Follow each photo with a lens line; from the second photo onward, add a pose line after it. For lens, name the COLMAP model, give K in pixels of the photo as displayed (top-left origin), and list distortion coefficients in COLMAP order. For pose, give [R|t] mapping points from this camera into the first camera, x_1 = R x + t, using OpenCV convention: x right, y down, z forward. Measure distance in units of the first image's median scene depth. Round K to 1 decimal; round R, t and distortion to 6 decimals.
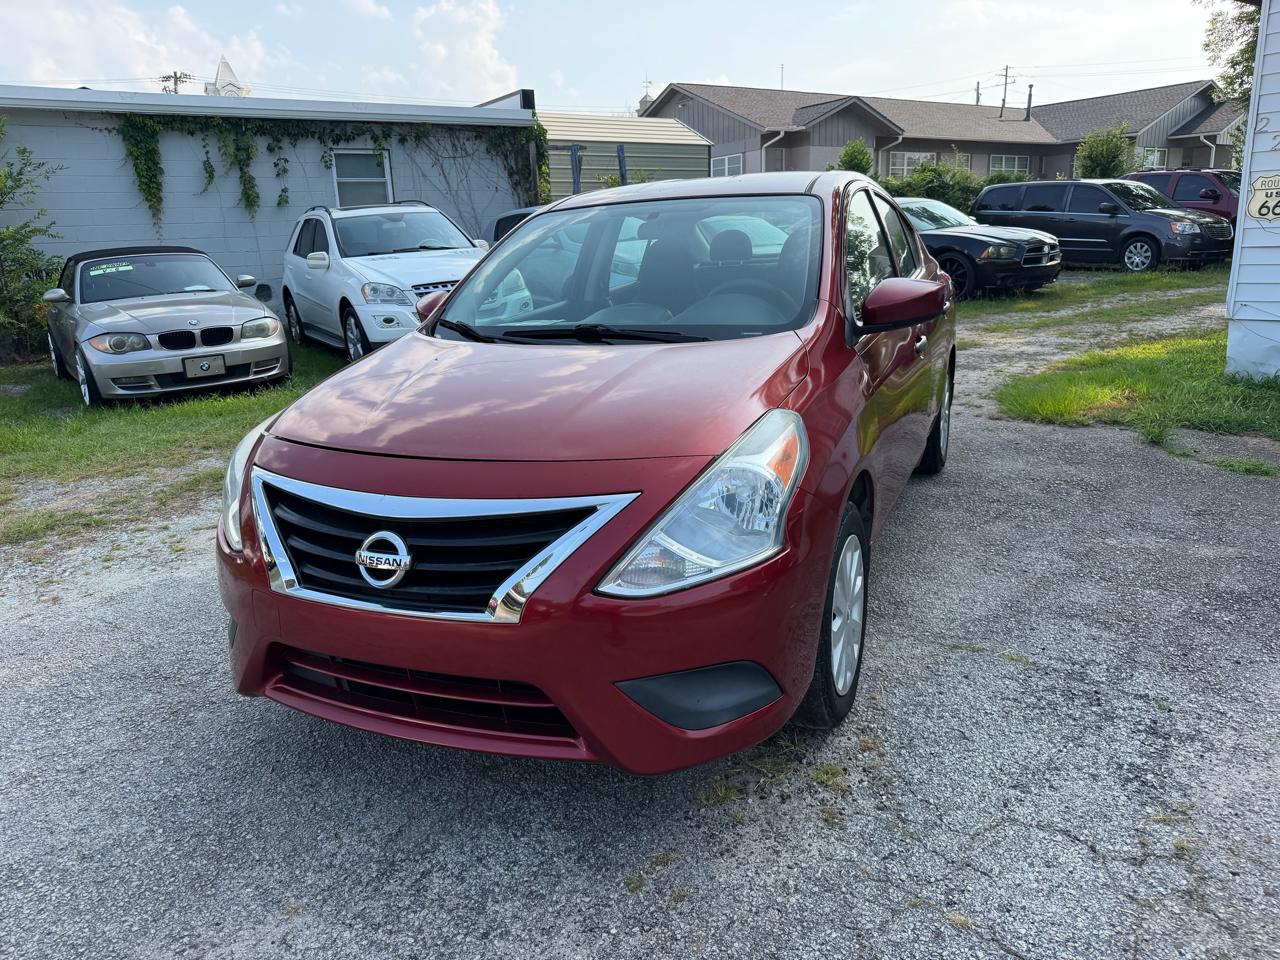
lens RADIAL K [[902.4, 0, 636.1], [0, 902.4, 478.7], [0, 0, 1]] dist [0.021479, -0.031697]
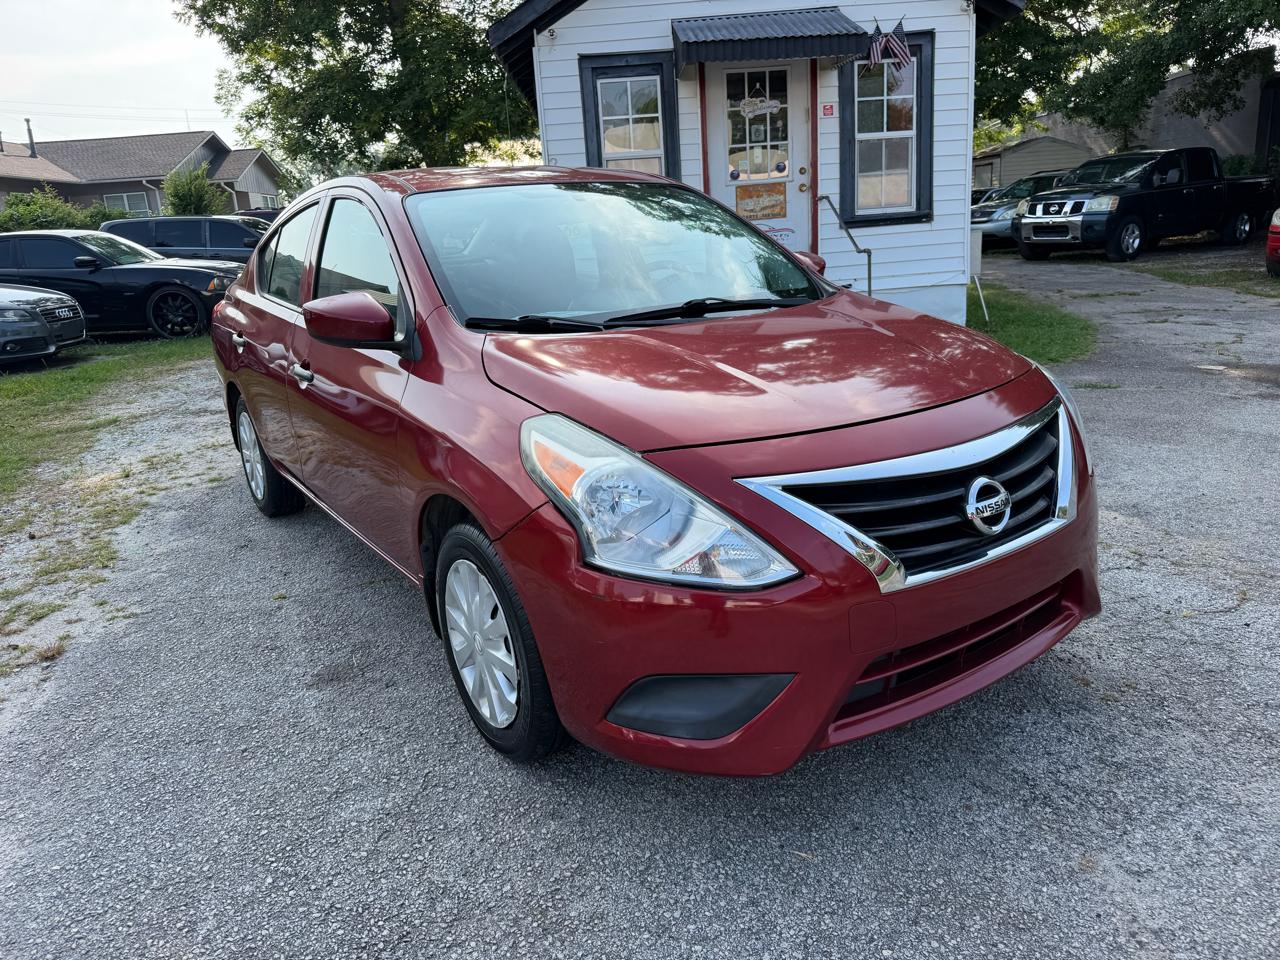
lens RADIAL K [[902.4, 0, 638.4], [0, 902.4, 484.8], [0, 0, 1]] dist [0.021479, -0.031697]
pose [[0.538757, -0.219920, 0.813250, -0.194315], [0.253552, 0.962897, 0.092416, -0.018001], [-0.803401, 0.156412, 0.574528, 0.111999]]
